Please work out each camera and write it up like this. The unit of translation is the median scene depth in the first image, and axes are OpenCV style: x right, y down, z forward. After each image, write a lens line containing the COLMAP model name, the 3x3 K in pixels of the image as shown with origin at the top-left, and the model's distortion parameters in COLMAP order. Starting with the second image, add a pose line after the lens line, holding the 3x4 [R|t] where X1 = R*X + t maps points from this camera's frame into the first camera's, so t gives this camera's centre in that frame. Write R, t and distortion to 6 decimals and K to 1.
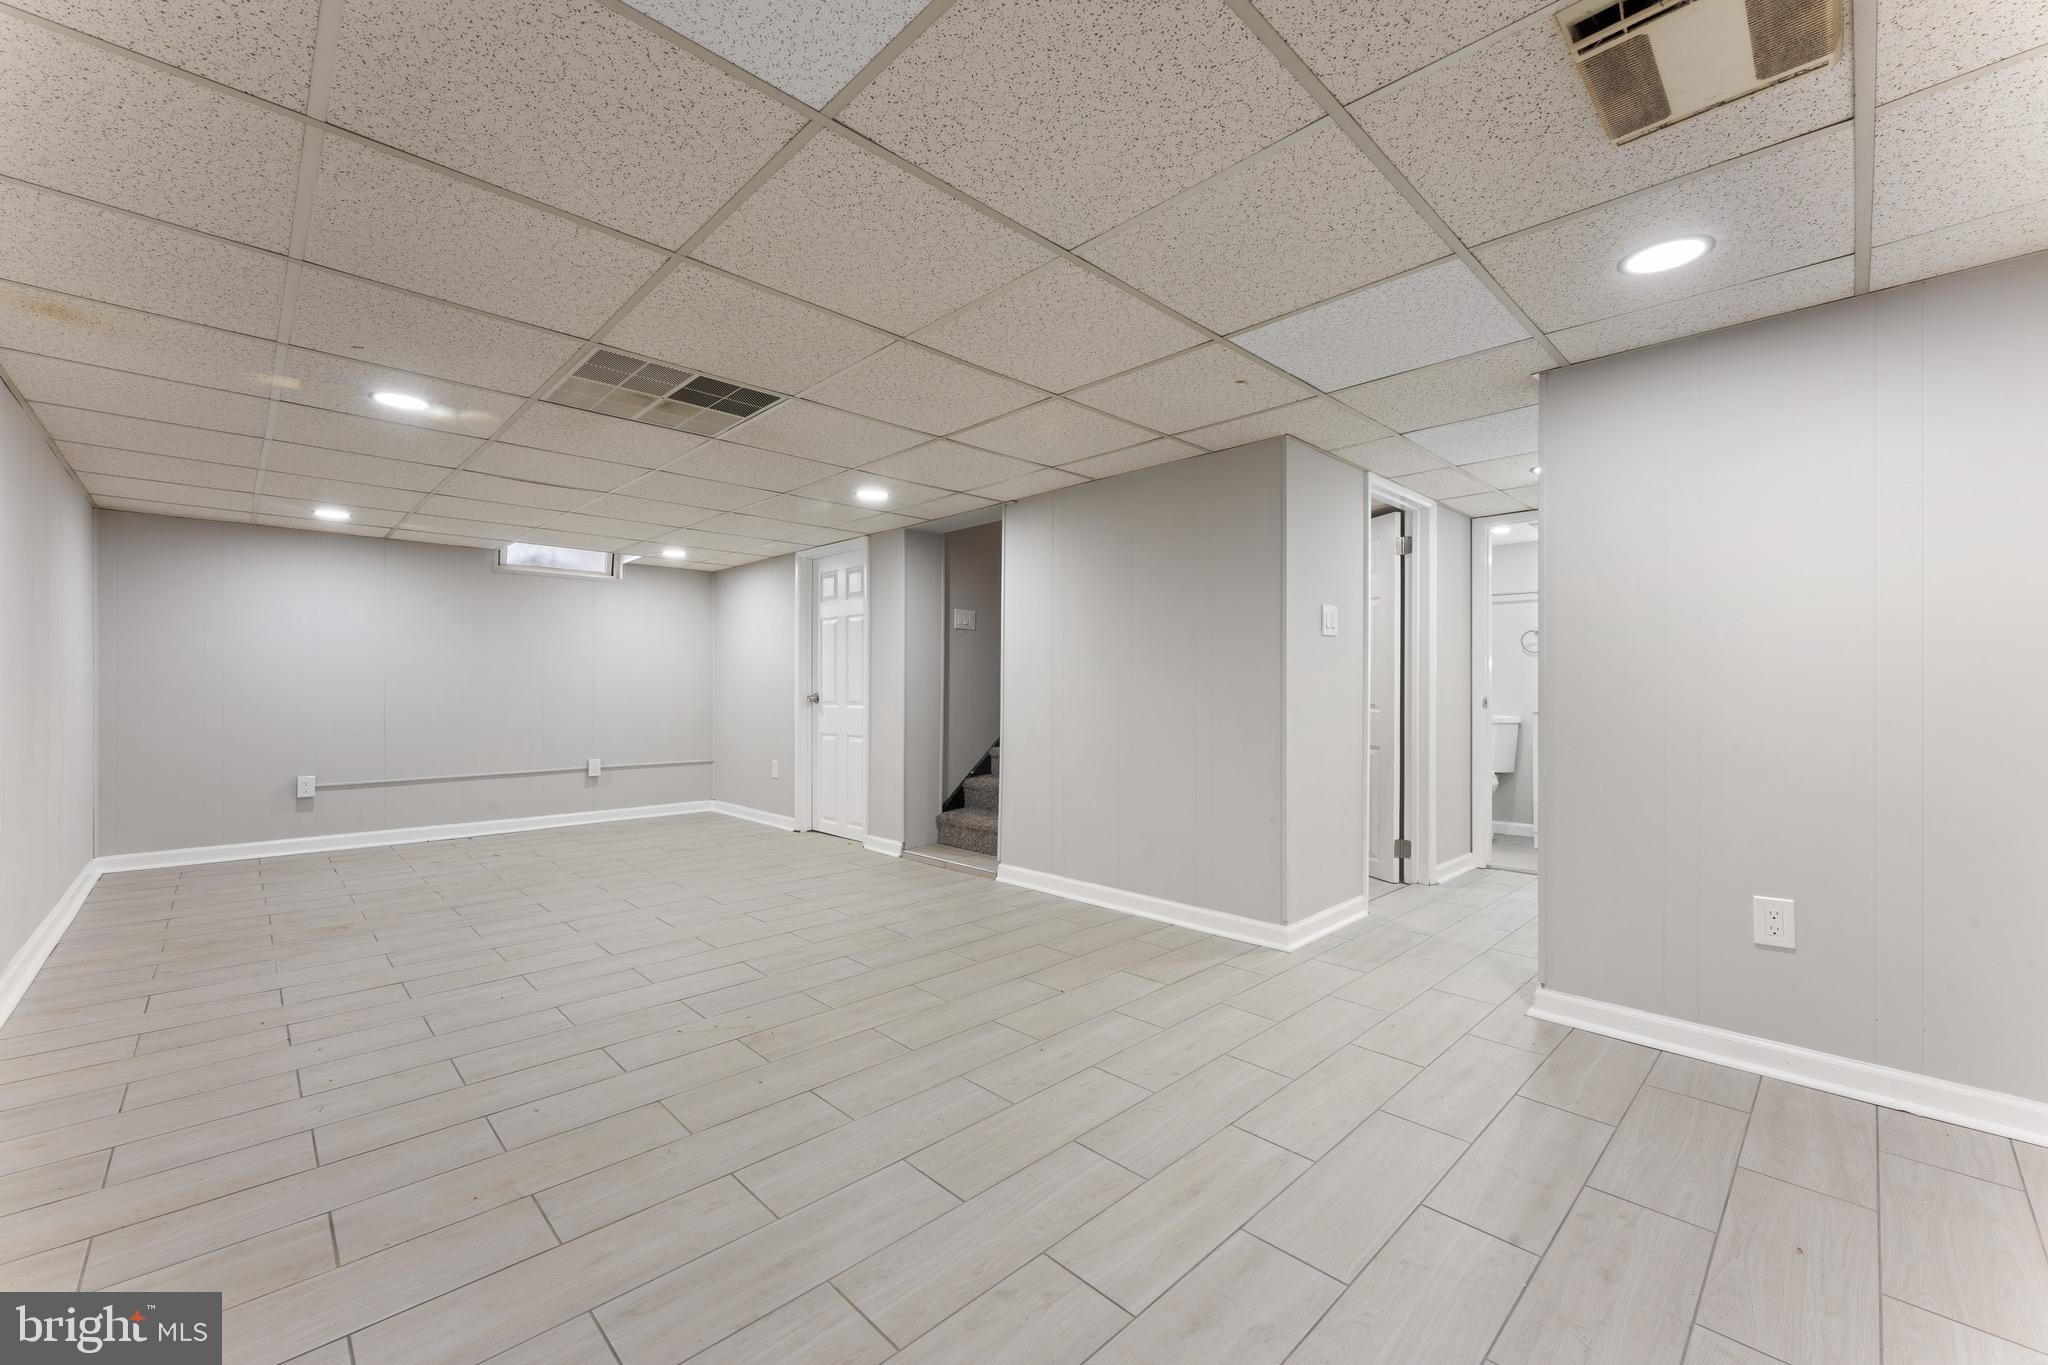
lens RADIAL K [[816.1, 0, 1027.8], [0, 816.1, 685.7], [0, 0, 1]] dist [-0.037030, 0.000127]
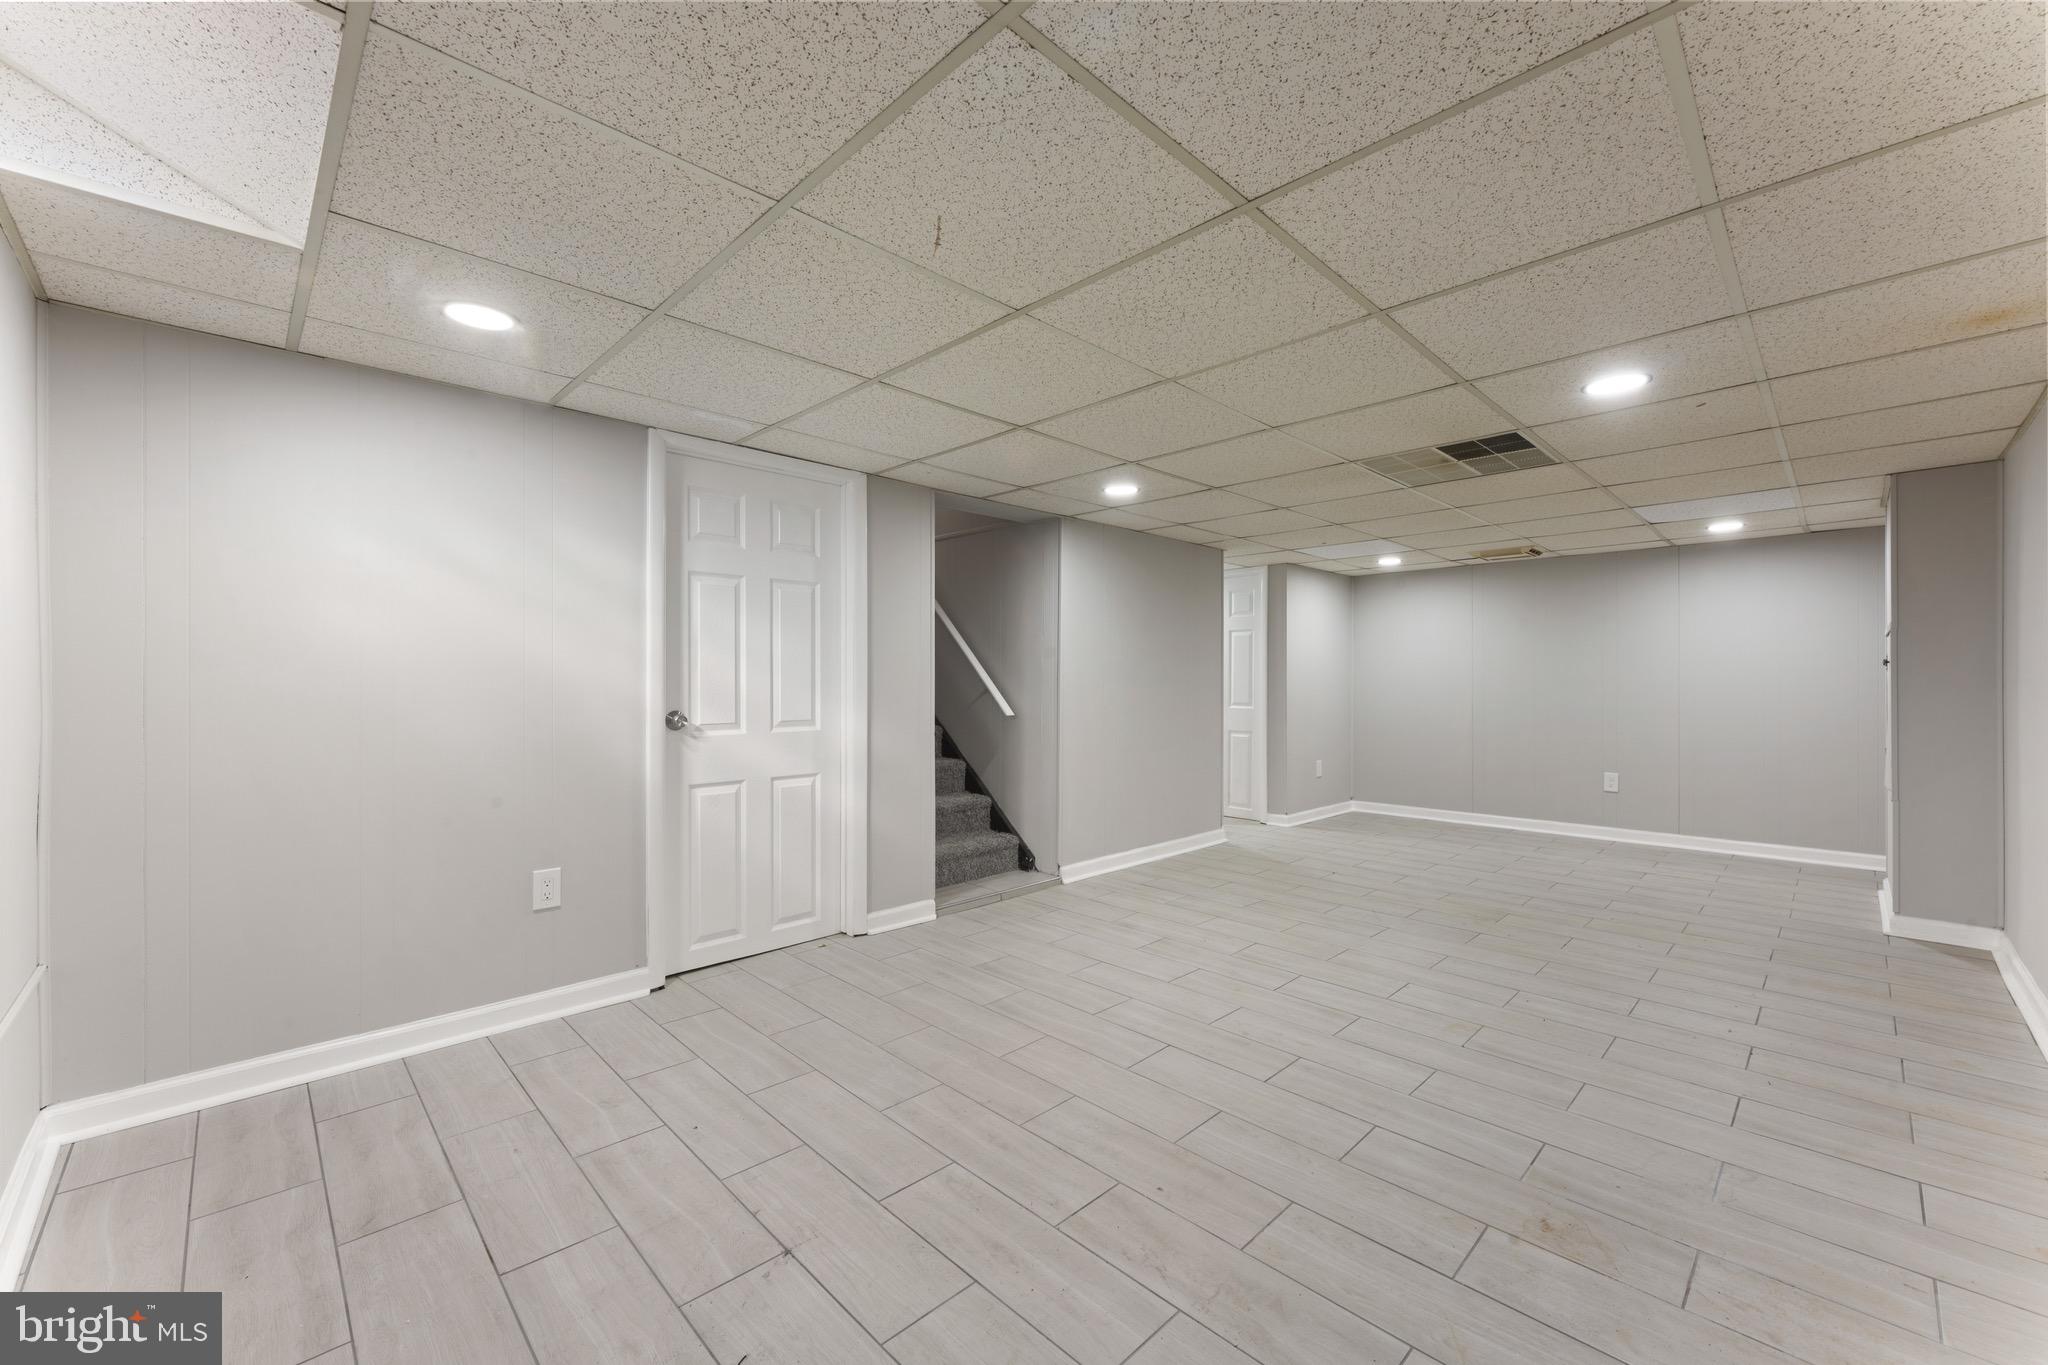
lens RADIAL K [[816.1, 0, 1027.8], [0, 816.1, 685.7], [0, 0, 1]] dist [-0.037030, 0.000127]
pose [[0.000972, 0.004231, 0.999991, -0.881247], [0.001067, 0.999990, -0.004232, -0.004799], [-0.999999, 0.001071, 0.000968, 0.872314]]
